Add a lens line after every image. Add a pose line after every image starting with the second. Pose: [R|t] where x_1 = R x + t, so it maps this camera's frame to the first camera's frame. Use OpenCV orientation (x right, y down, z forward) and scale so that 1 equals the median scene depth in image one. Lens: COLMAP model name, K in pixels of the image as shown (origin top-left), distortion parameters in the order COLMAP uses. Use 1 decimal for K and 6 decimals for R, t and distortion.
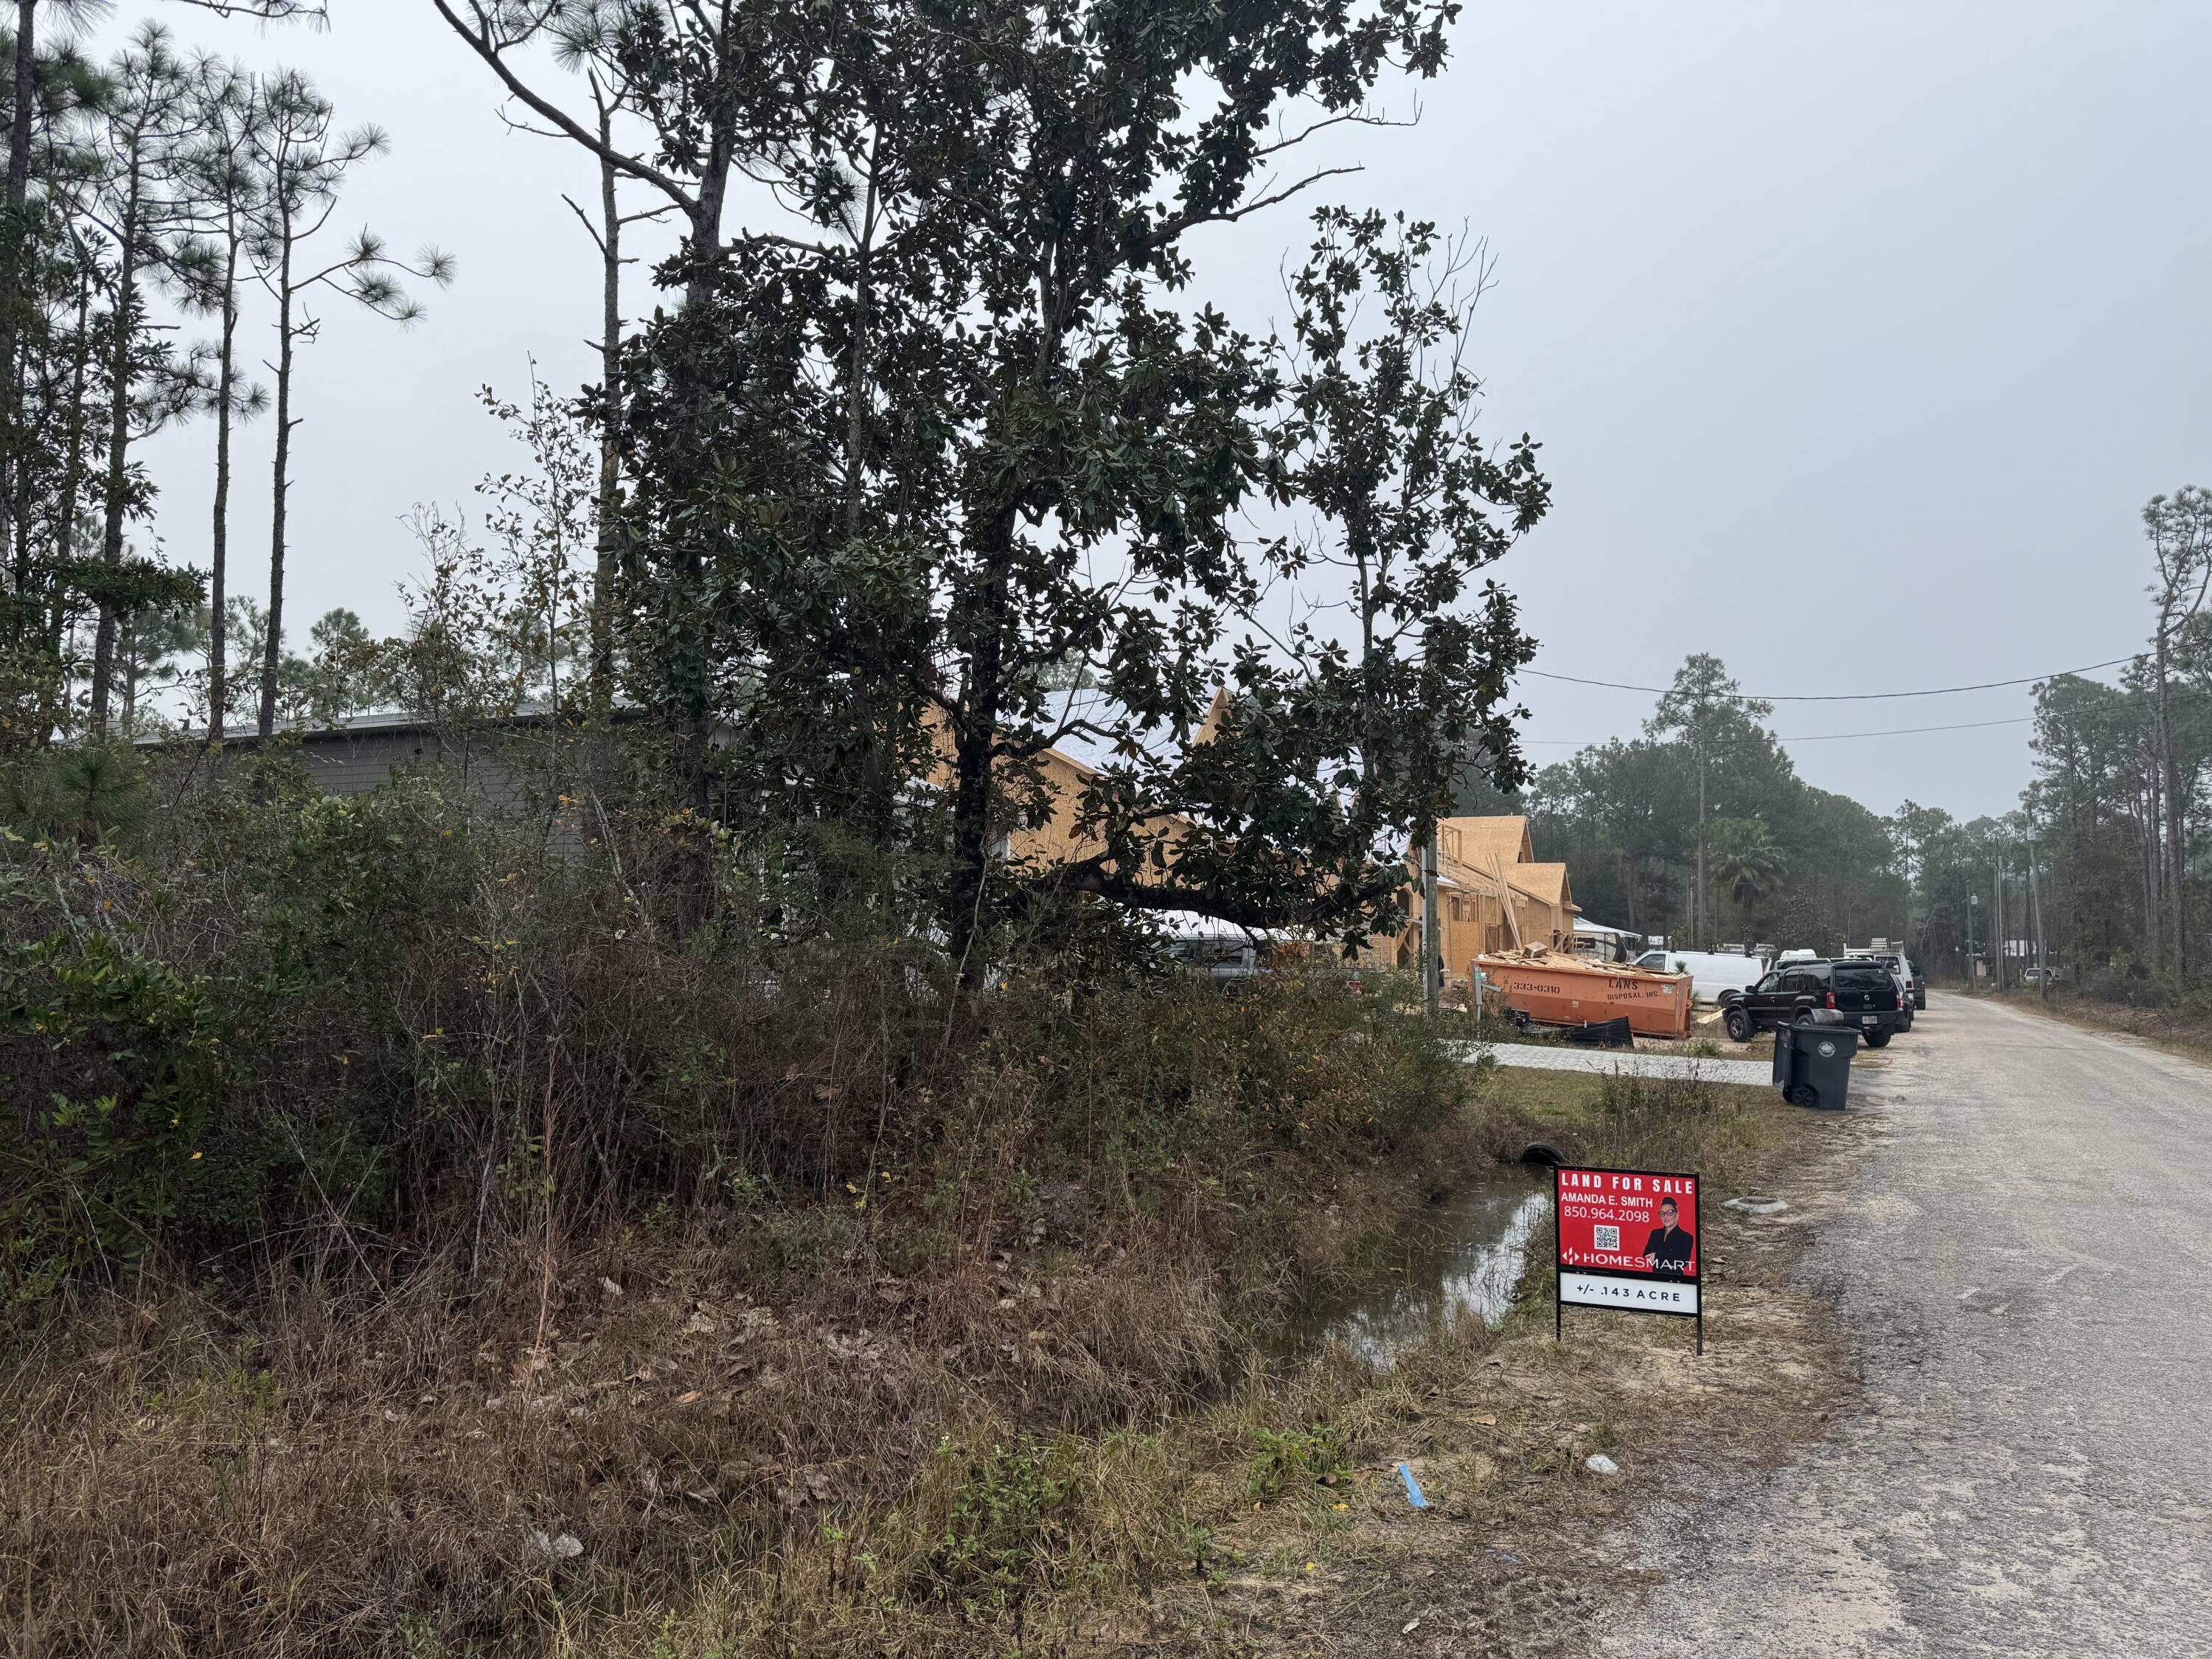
lens RADIAL K [[1538.9, 0, 1086.6], [0, 1538.9, 853.5], [0, 0, 1]] dist [0.048569, -0.053334]
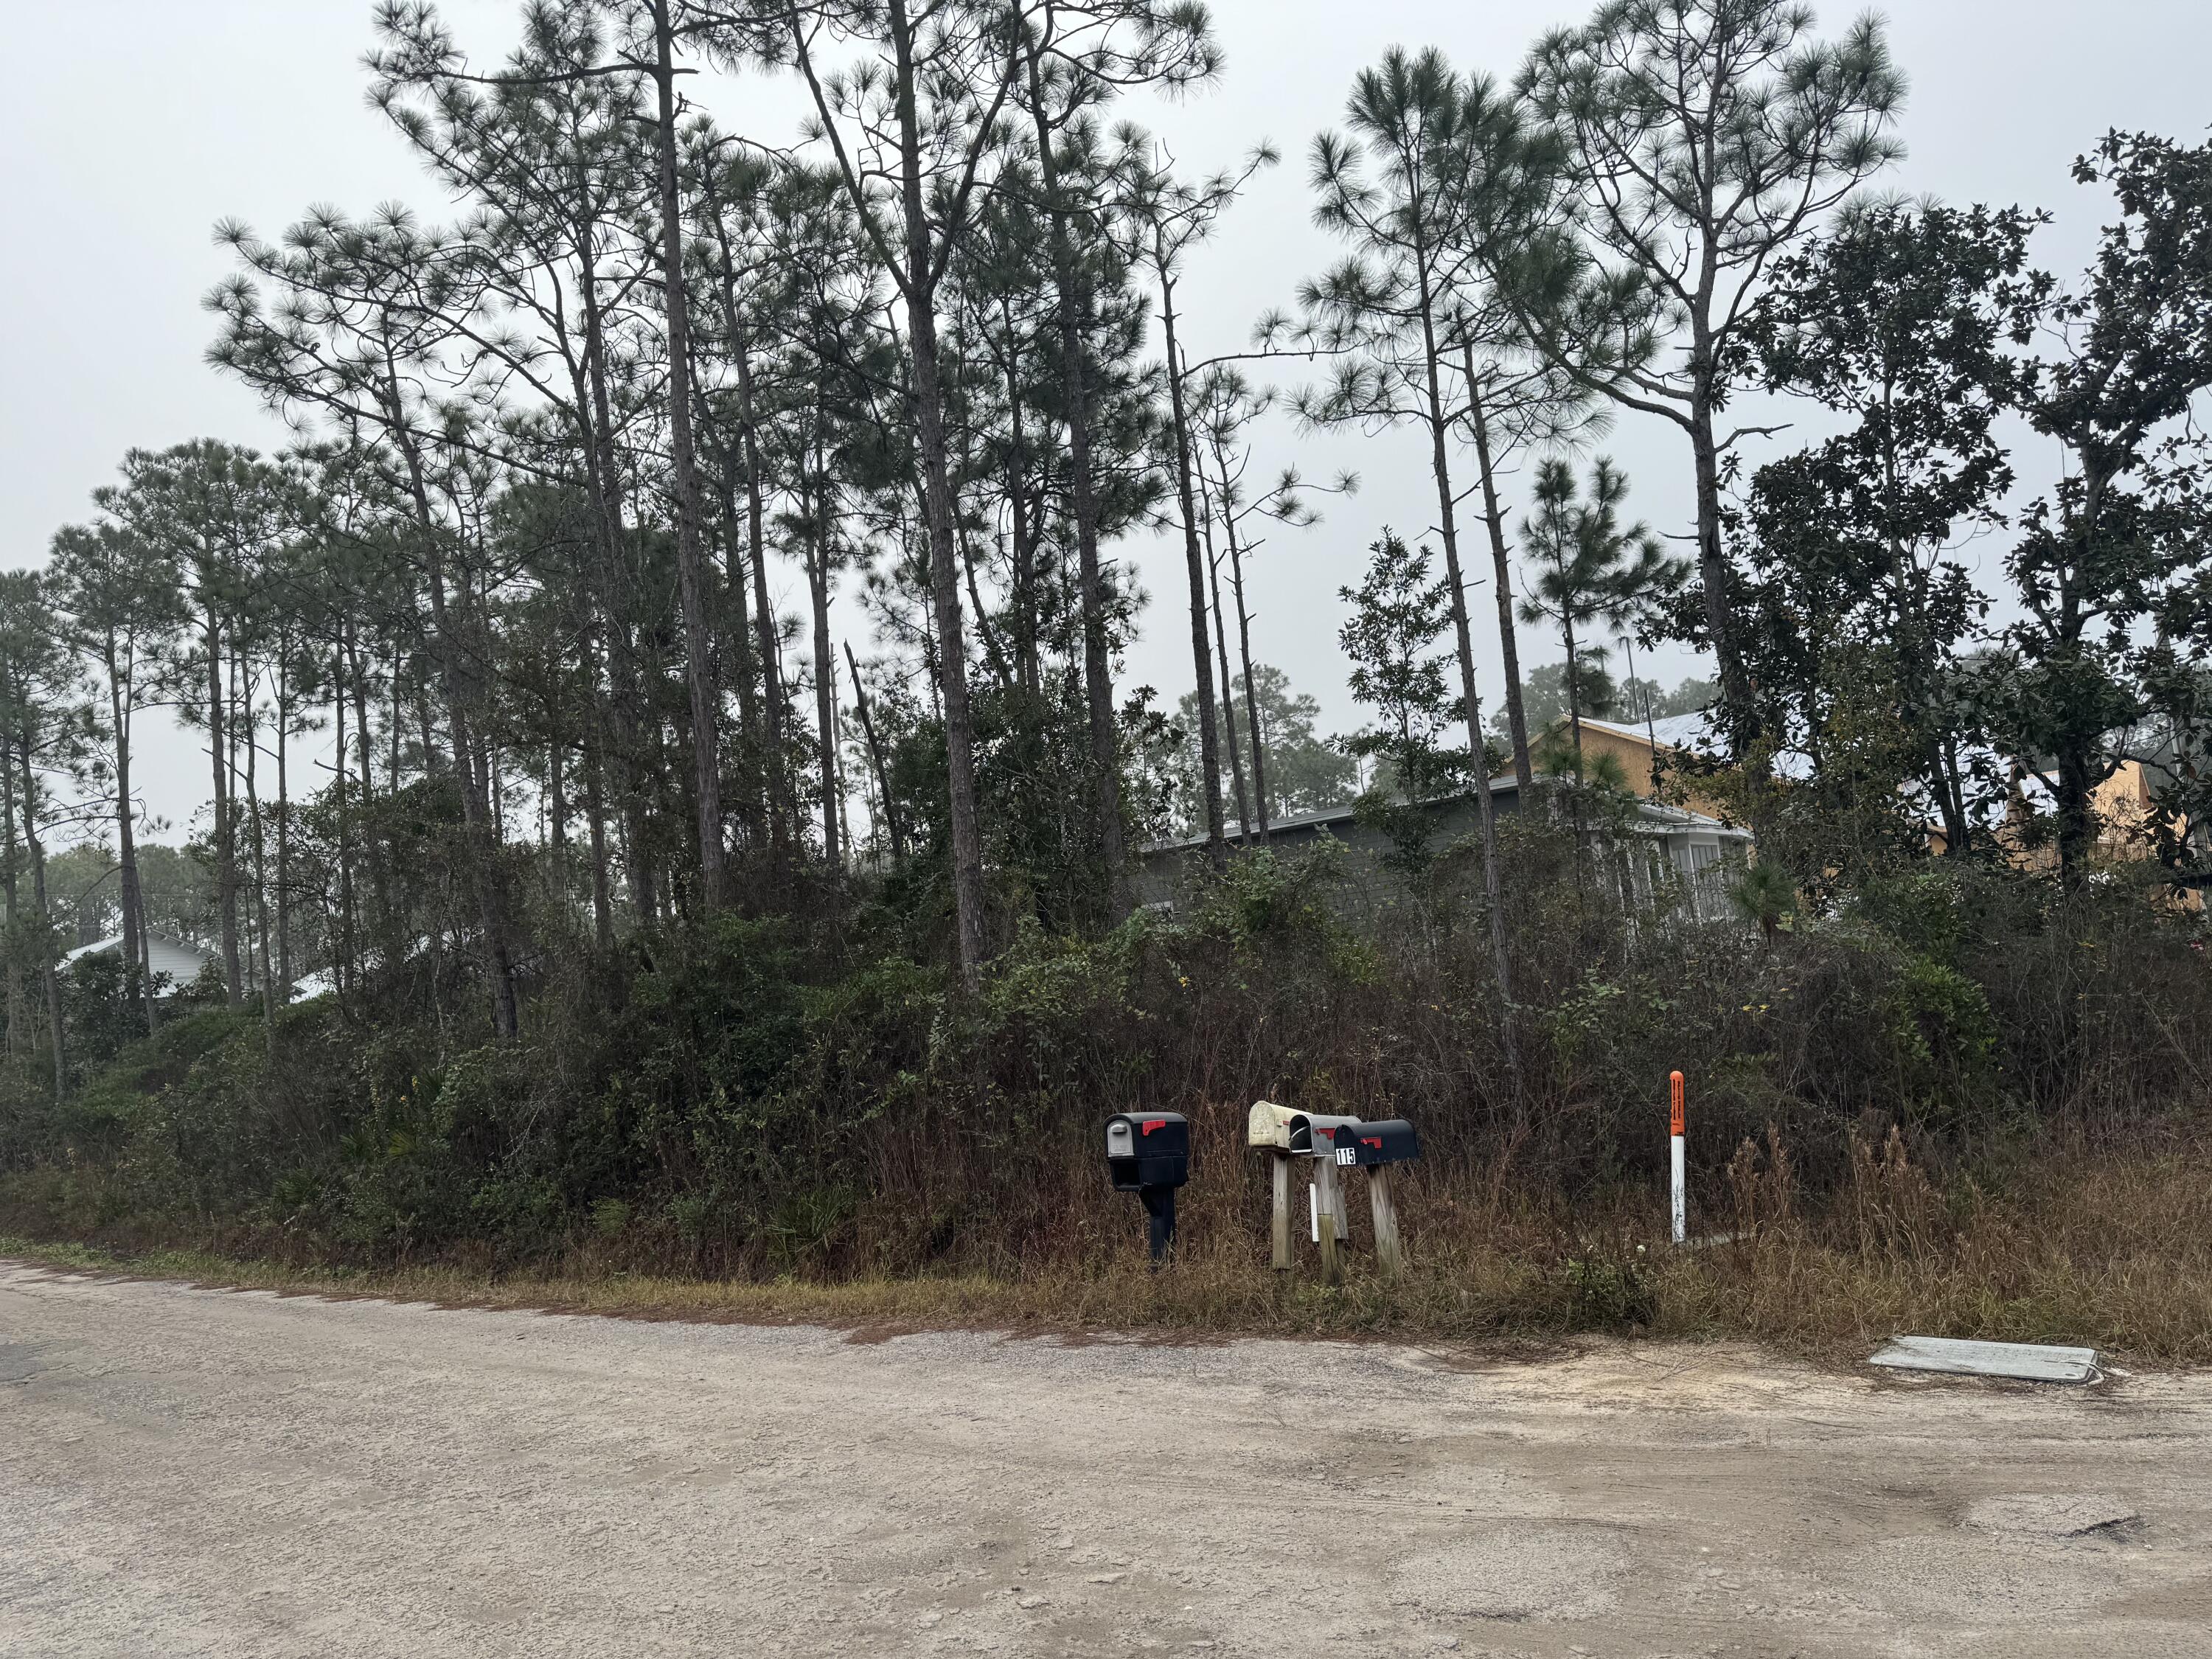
lens RADIAL K [[1538.9, 0, 1089.1], [0, 1538.9, 857.5], [0, 0, 1]] dist [0.048569, -0.053334]
pose [[0.956903, -0.131064, -0.259150, -0.539239], [0.126021, 0.991372, -0.036054, -0.064107], [0.261640, 0.001842, 0.965164, -0.552404]]
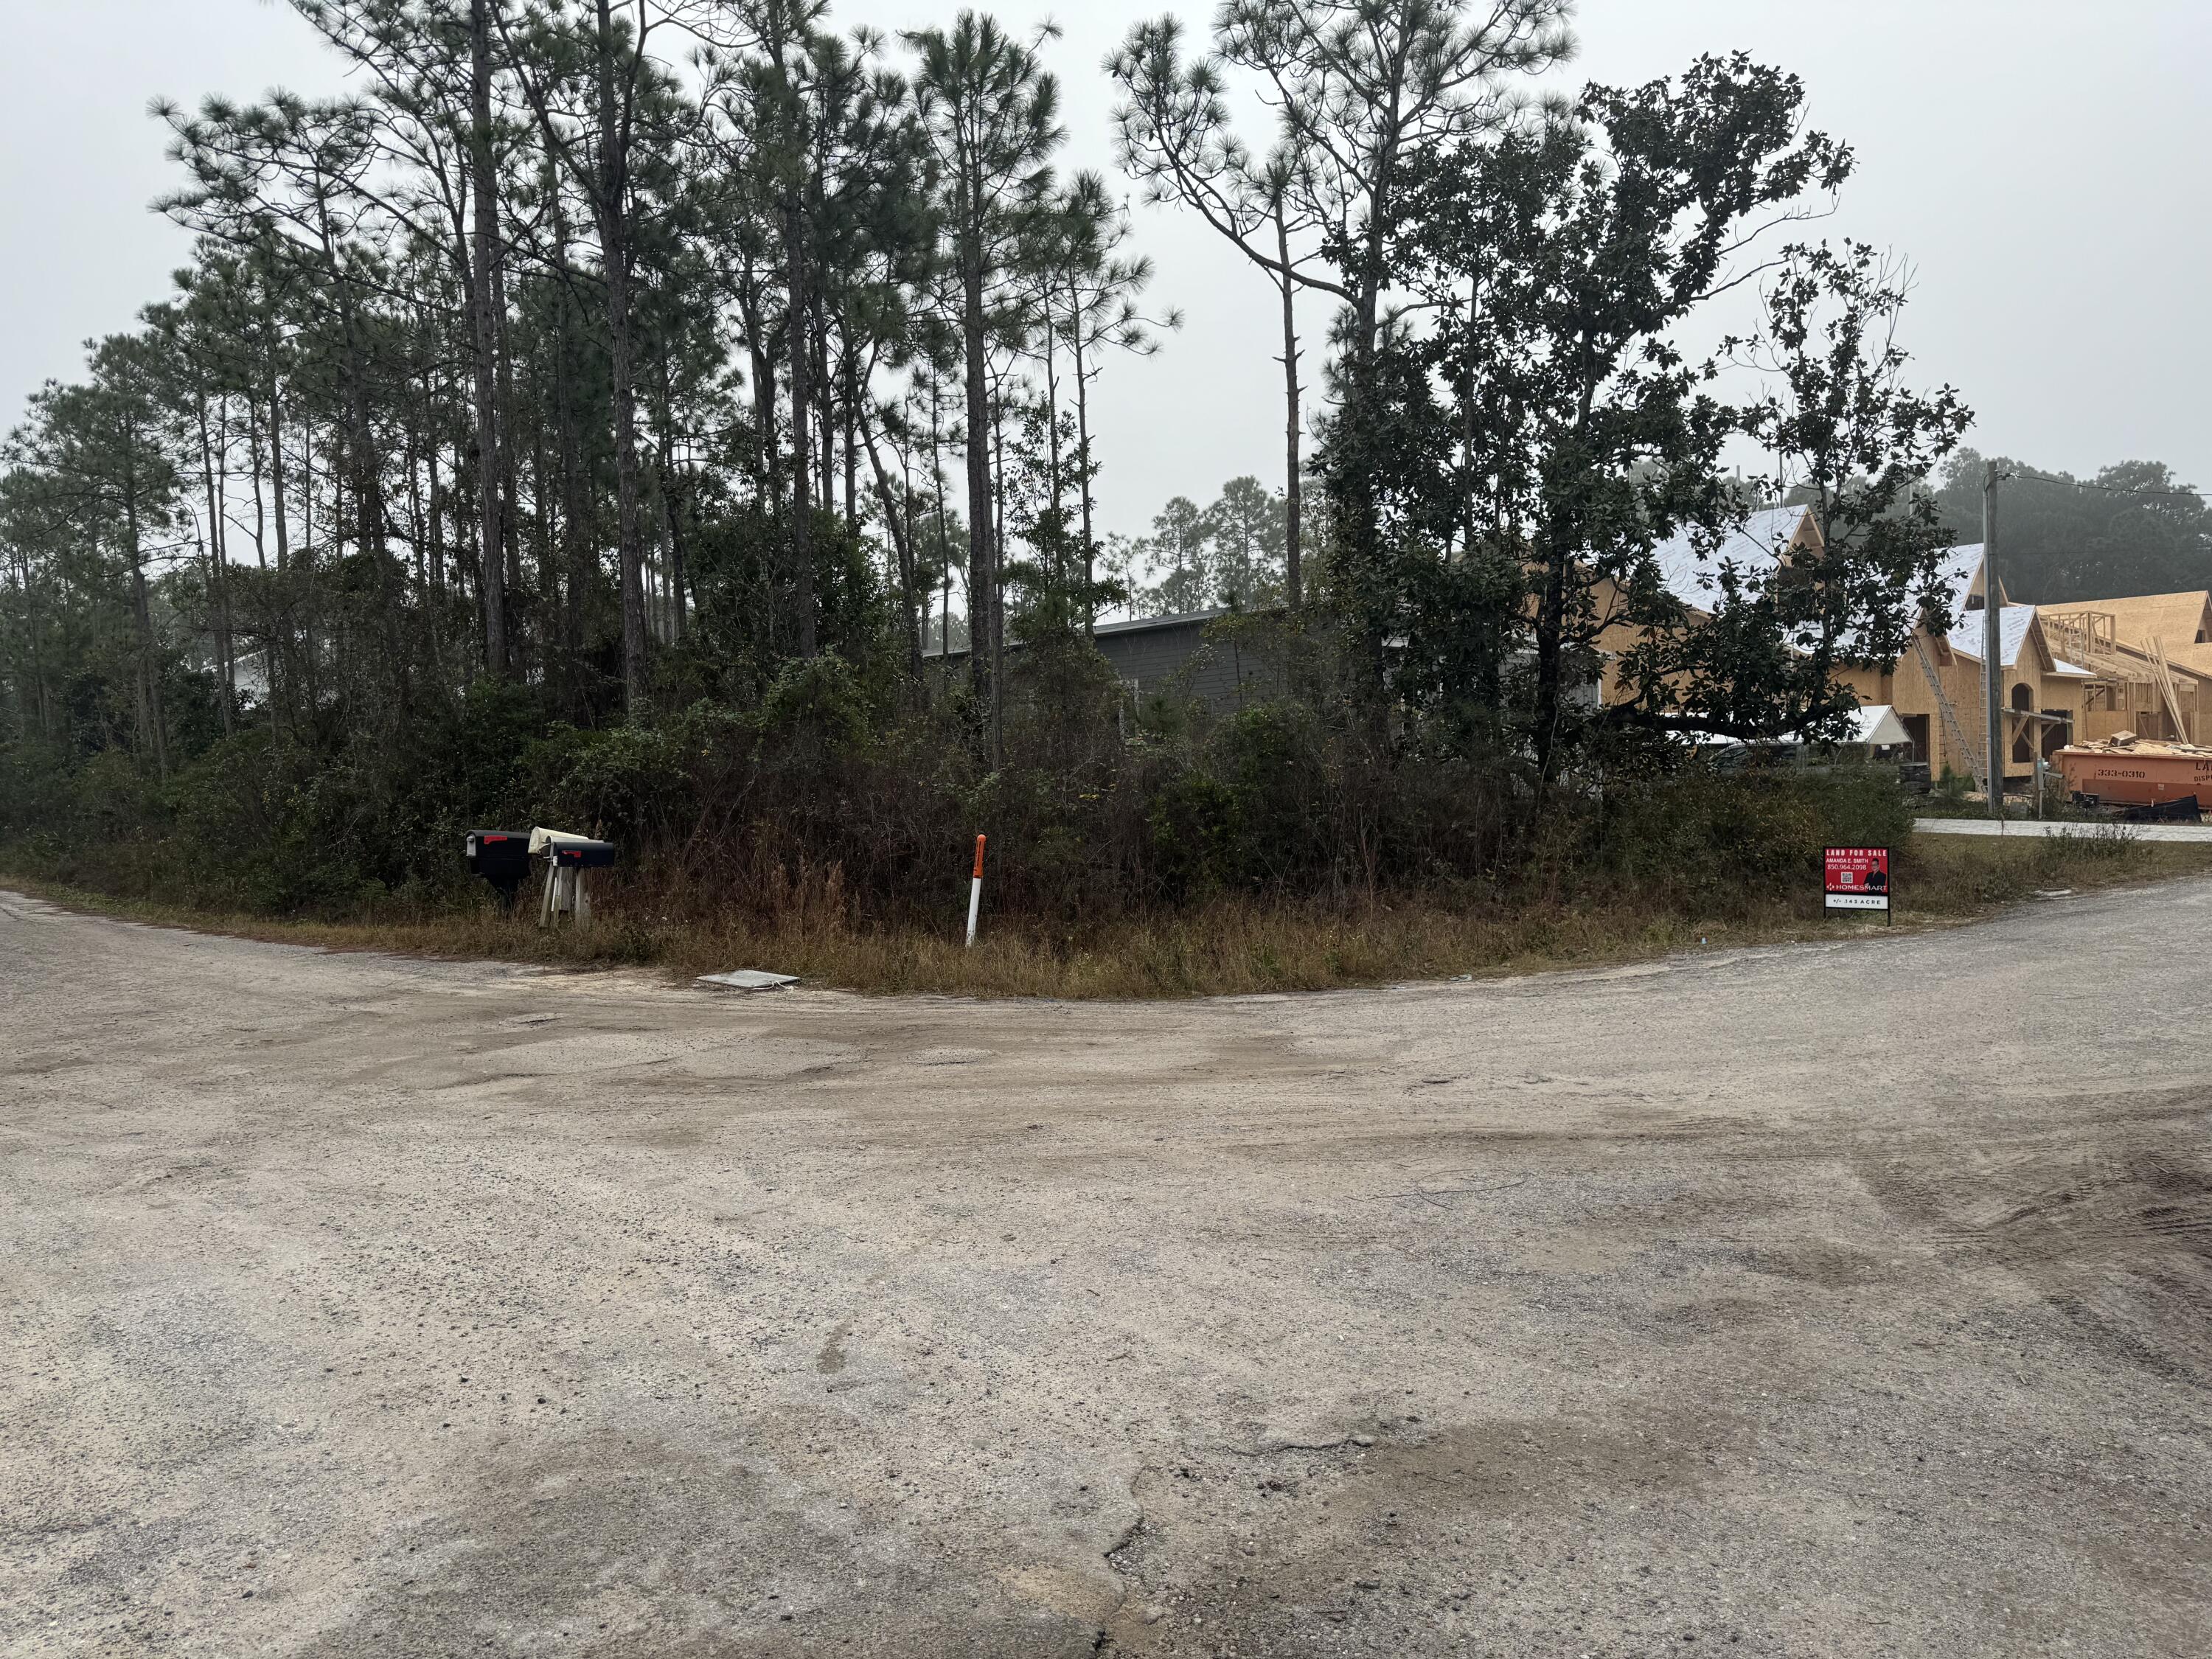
lens RADIAL K [[1538.9, 0, 1092.2], [0, 1538.9, 835.7], [0, 0, 1]] dist [0.048569, -0.053334]
pose [[0.925734, -0.026282, -0.377260, 0.092545], [0.065227, 0.993728, 0.090828, -0.041644], [0.372507, -0.108690, 0.921643, -0.736247]]
